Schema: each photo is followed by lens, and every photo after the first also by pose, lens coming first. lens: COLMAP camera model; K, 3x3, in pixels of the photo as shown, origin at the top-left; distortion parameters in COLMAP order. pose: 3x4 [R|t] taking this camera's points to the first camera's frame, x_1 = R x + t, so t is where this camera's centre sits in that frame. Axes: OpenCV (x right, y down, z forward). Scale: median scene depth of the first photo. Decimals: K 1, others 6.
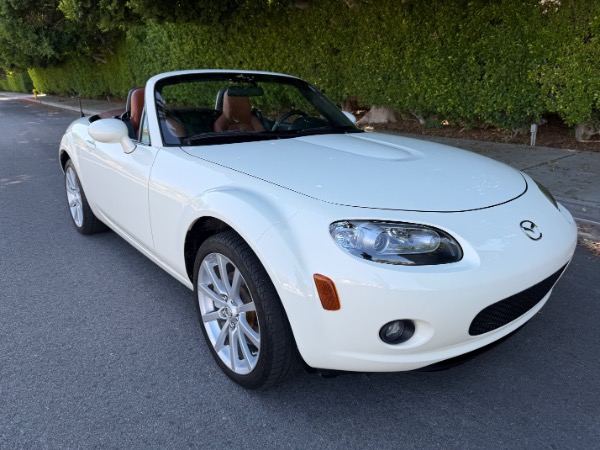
lens RADIAL K [[429.5, 0, 297.0], [0, 429.5, 228.1], [0, 0, 1]] dist [0.010945, -0.016165]
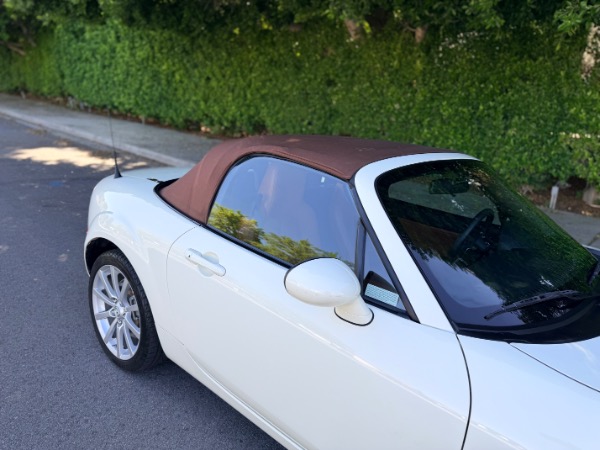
lens RADIAL K [[429.5, 0, 302.9], [0, 429.5, 229.6], [0, 0, 1]] dist [0.010945, -0.016165]
pose [[0.979225, 0.047624, 0.197106, -0.188967], [-0.041480, 0.998520, -0.035186, -0.088062], [-0.198490, 0.026279, 0.979751, 0.169496]]
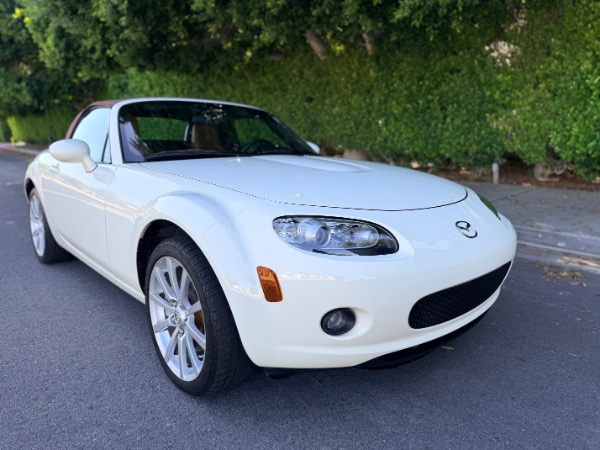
lens RADIAL K [[430.3, 0, 302.0], [0, 430.3, 223.2], [0, 0, 1]] dist [0.018154, -0.023003]
pose [[0.998545, -0.005806, 0.053609, 0.018743], [0.012340, 0.992407, -0.122376, 0.026459], [-0.052491, 0.122859, 0.991035, -0.007335]]
